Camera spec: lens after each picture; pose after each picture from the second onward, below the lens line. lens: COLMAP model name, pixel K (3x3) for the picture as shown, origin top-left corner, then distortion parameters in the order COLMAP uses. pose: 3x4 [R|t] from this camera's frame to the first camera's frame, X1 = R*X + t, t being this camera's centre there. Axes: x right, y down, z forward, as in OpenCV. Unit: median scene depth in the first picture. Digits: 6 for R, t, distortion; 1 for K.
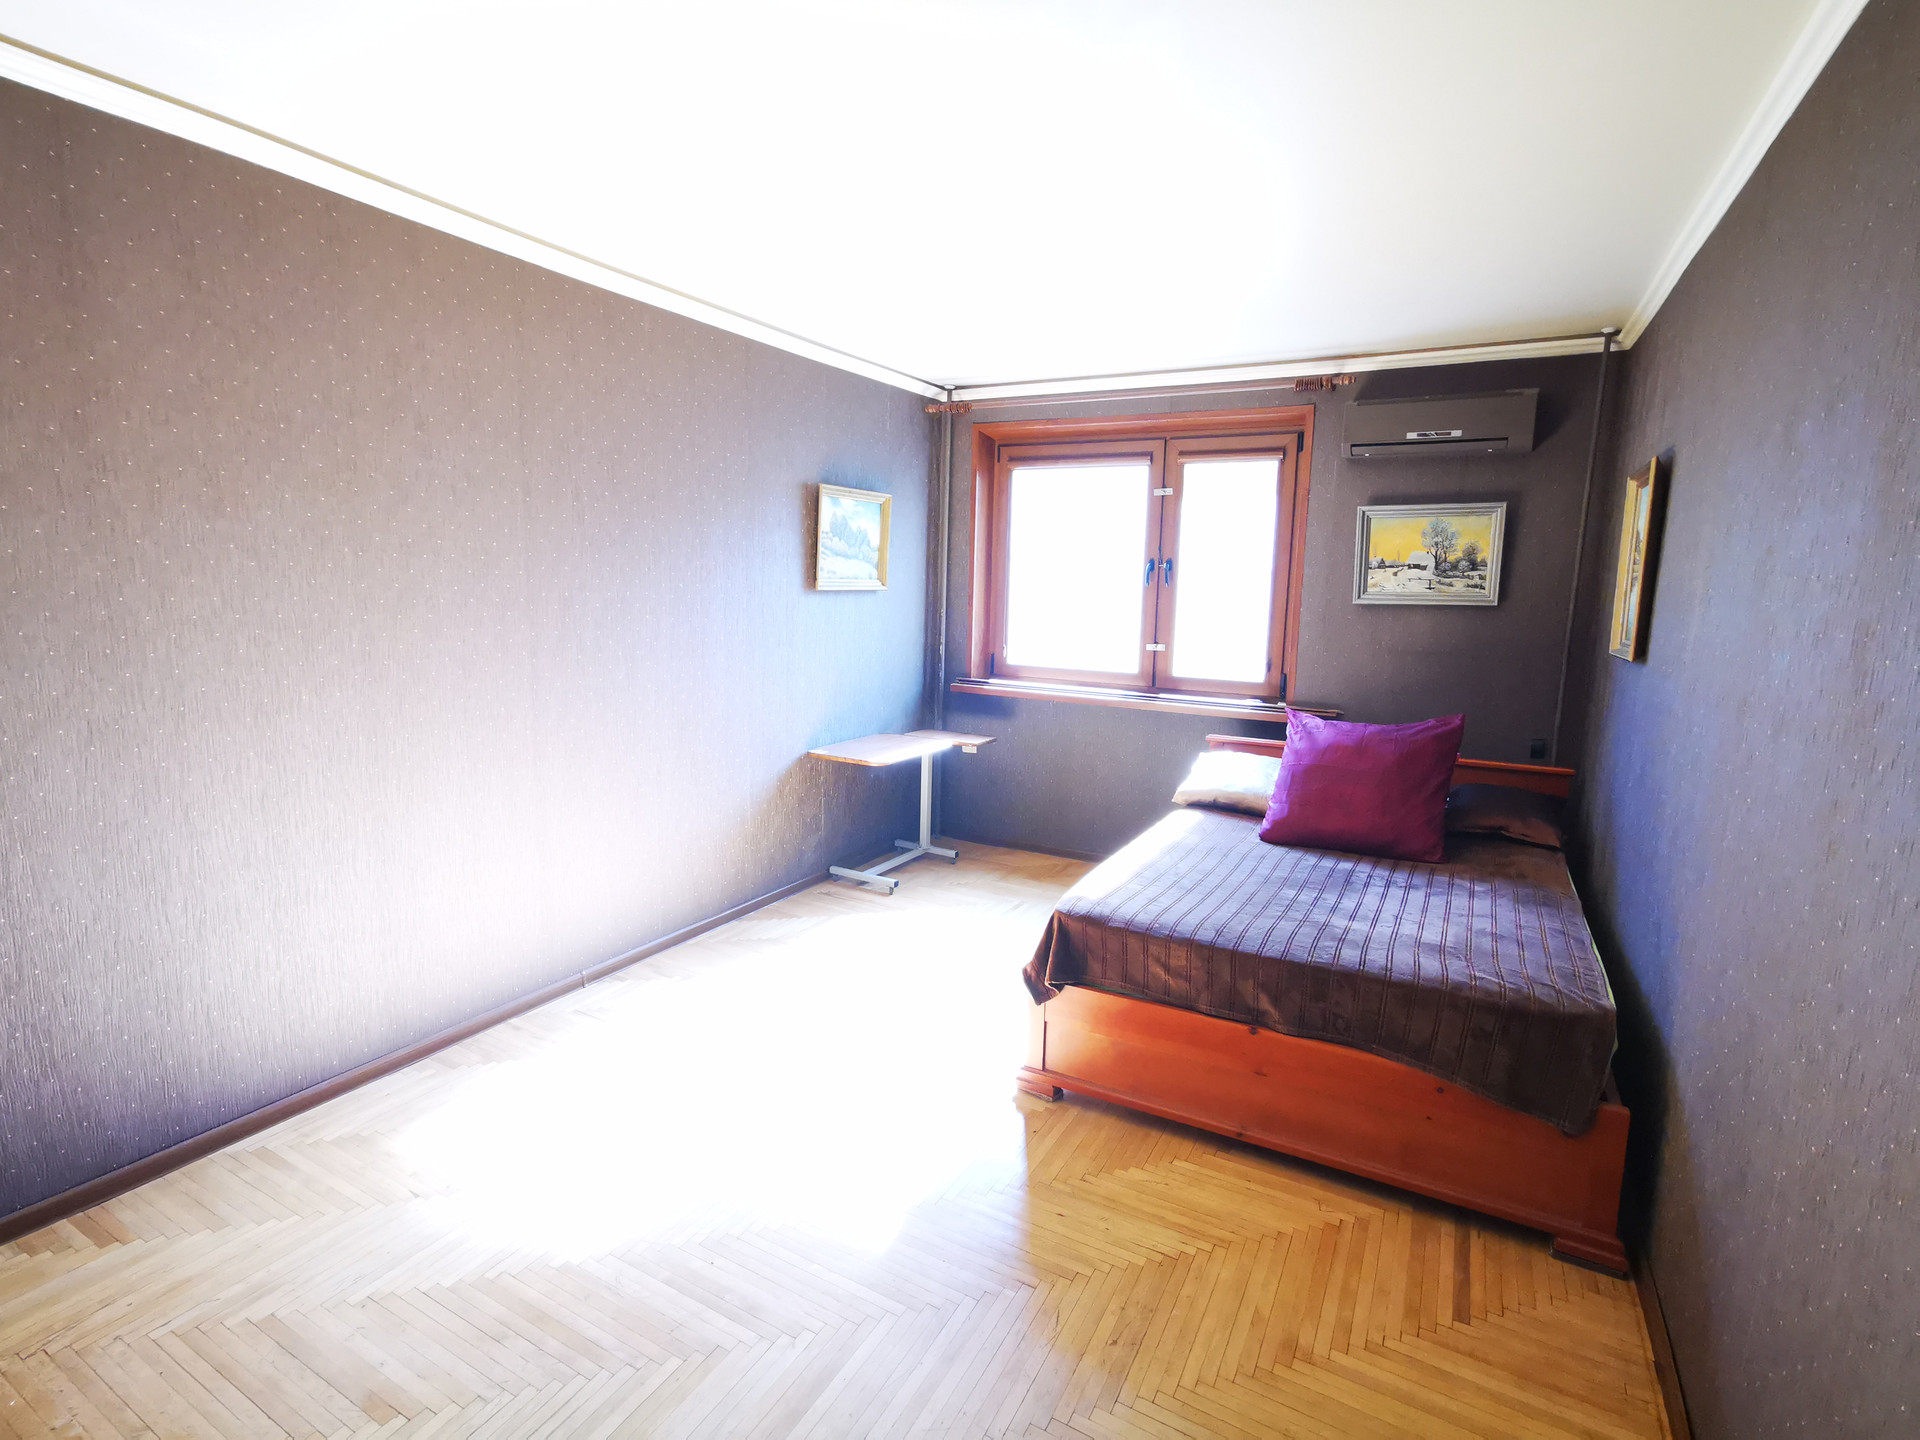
lens RADIAL K [[923.1, 0, 960.0], [0, 923.1, 720.0], [0, 0, 1]] dist [-0.041716, 0.034933]
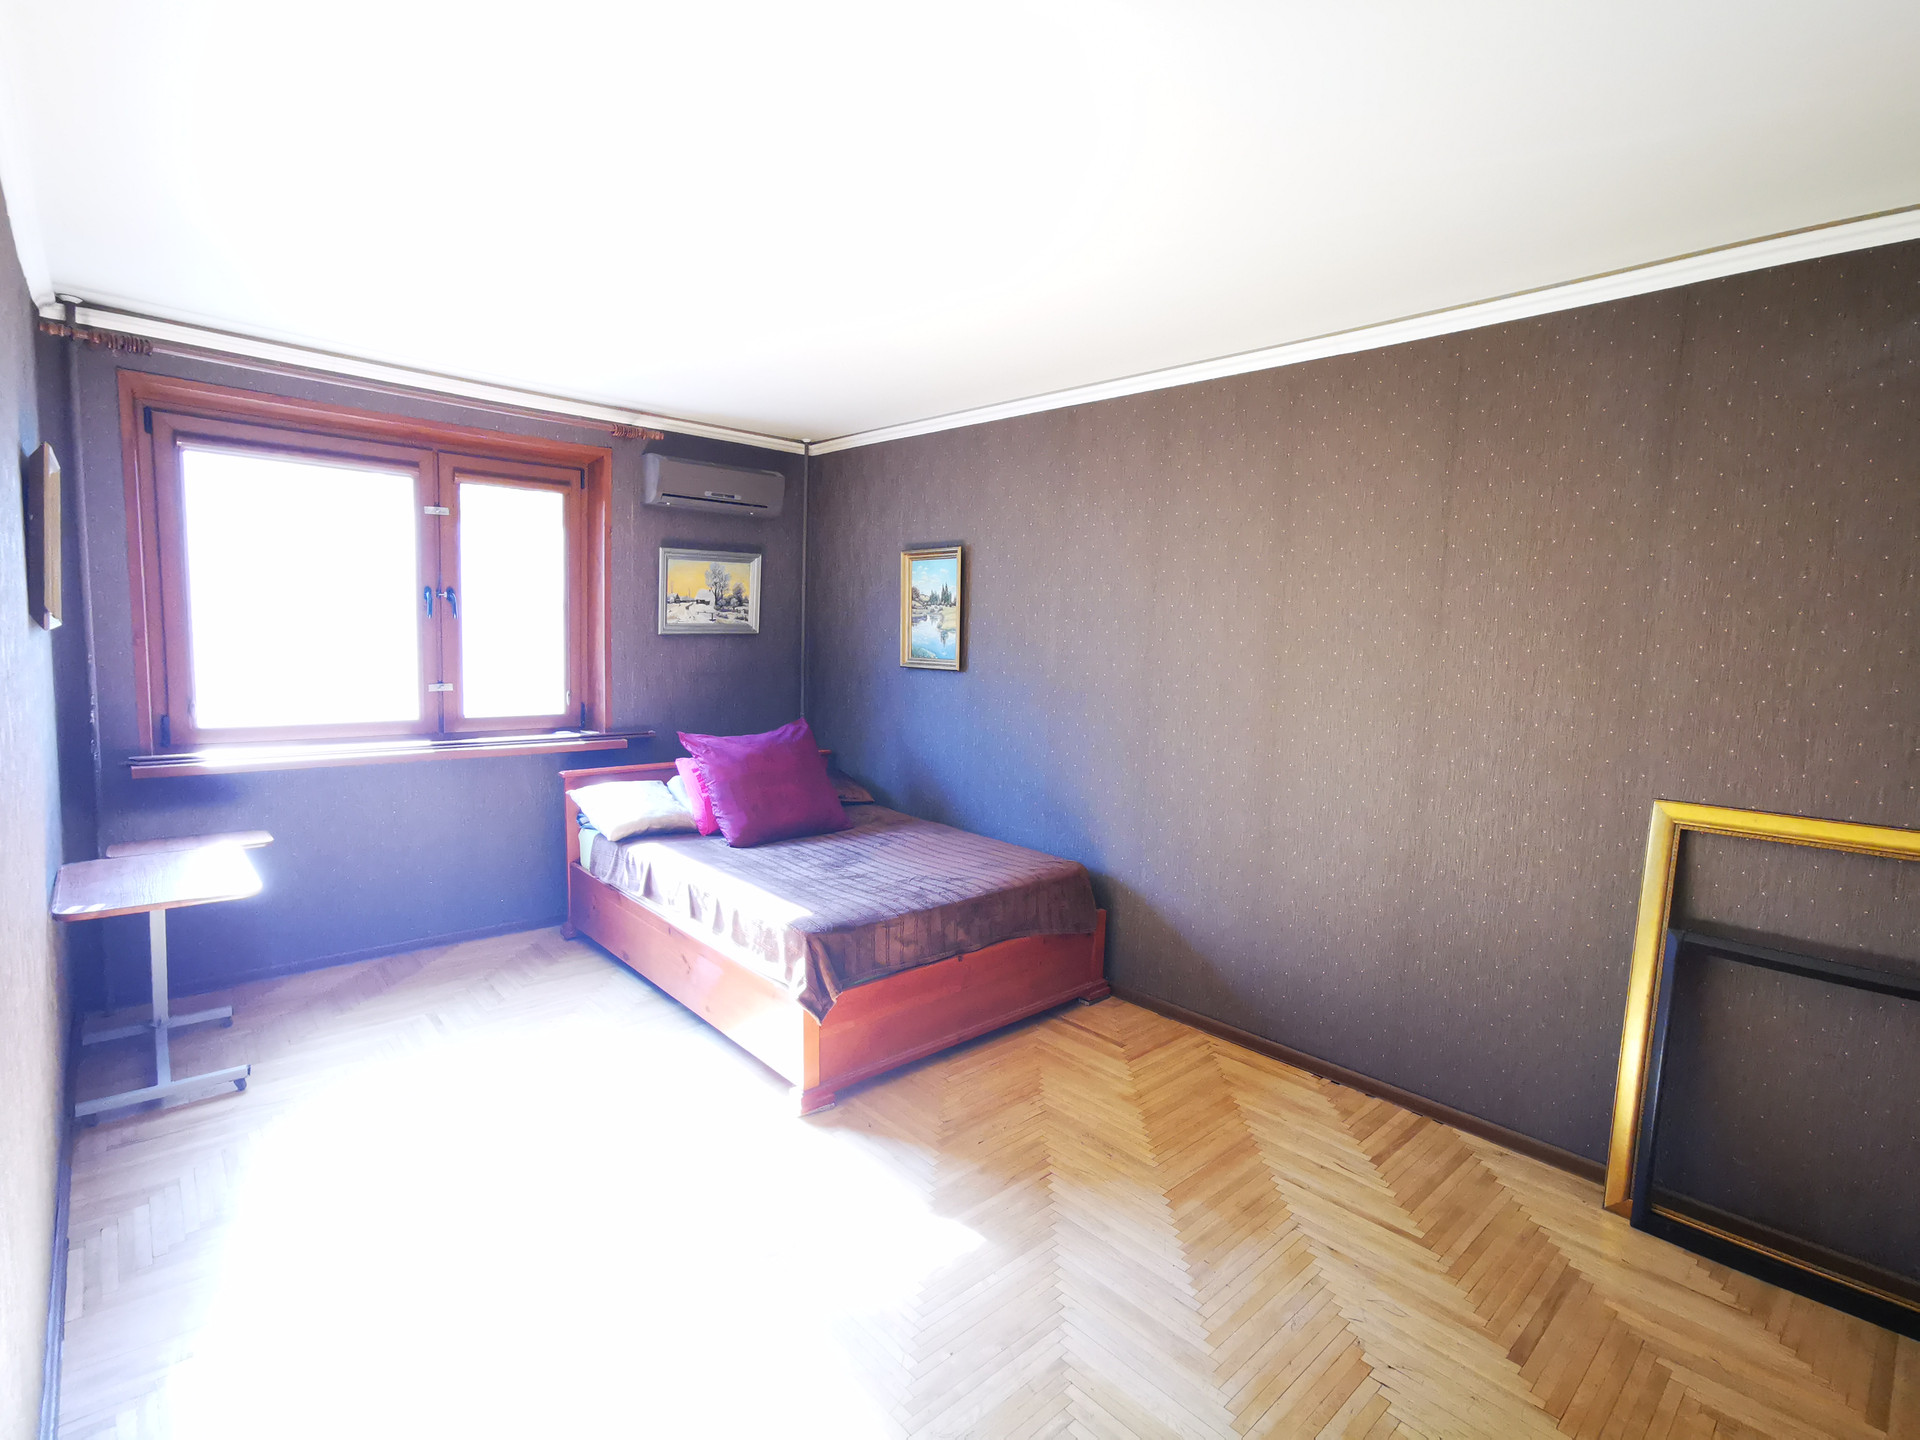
lens RADIAL K [[923.1, 0, 960.0], [0, 923.1, 720.0], [0, 0, 1]] dist [-0.041716, 0.034933]
pose [[0.319494, -0.108658, 0.941338, -0.544495], [0.119439, 0.990099, 0.073749, -0.064586], [-0.940031, 0.088870, 0.329309, 0.307809]]
